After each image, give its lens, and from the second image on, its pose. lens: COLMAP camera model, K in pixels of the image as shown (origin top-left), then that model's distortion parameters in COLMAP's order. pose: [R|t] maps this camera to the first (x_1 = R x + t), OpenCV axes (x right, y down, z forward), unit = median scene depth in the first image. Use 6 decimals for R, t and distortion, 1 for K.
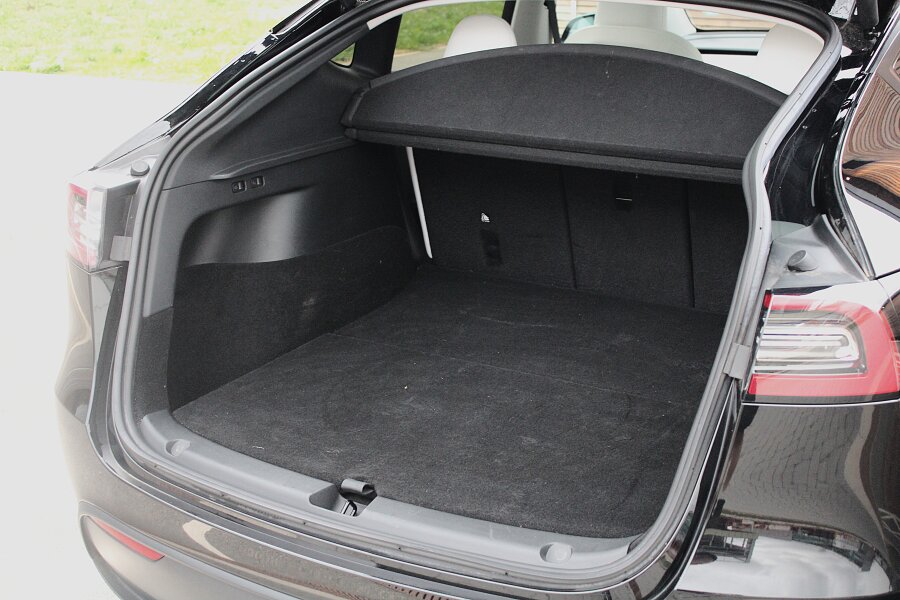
lens RADIAL K [[1339.1, 0, 450.0], [0, 1339.1, 300.0], [0, 0, 1]] dist [-0.020600, -0.121012]
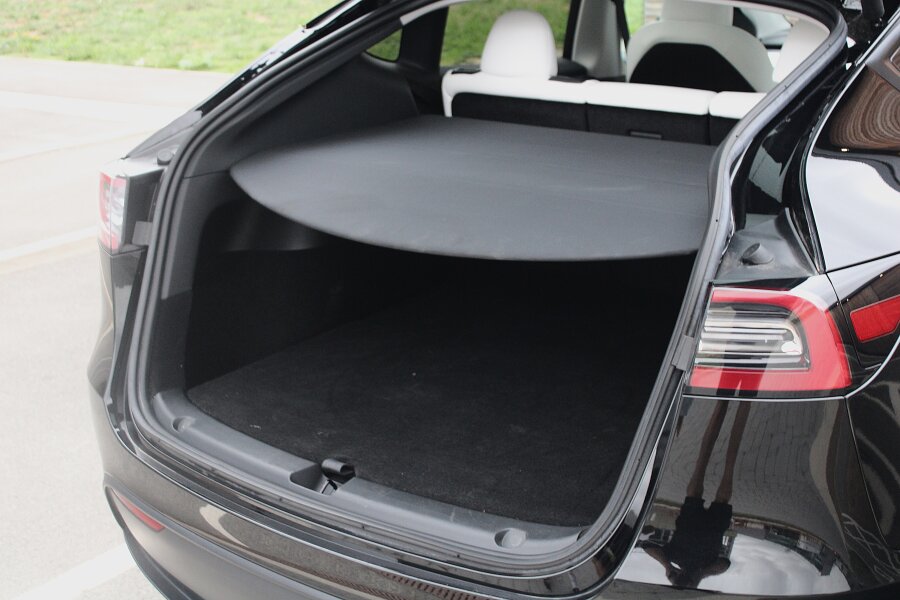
lens RADIAL K [[1341.1, 0, 450.0], [0, 1341.1, 300.0], [0, 0, 1]] dist [-0.003123, 0.057508]
pose [[0.990851, 0.023269, -0.132936, 0.151757], [-0.023380, 0.999726, 0.000724, 0.008224], [0.132916, 0.002391, 0.991124, -0.012397]]
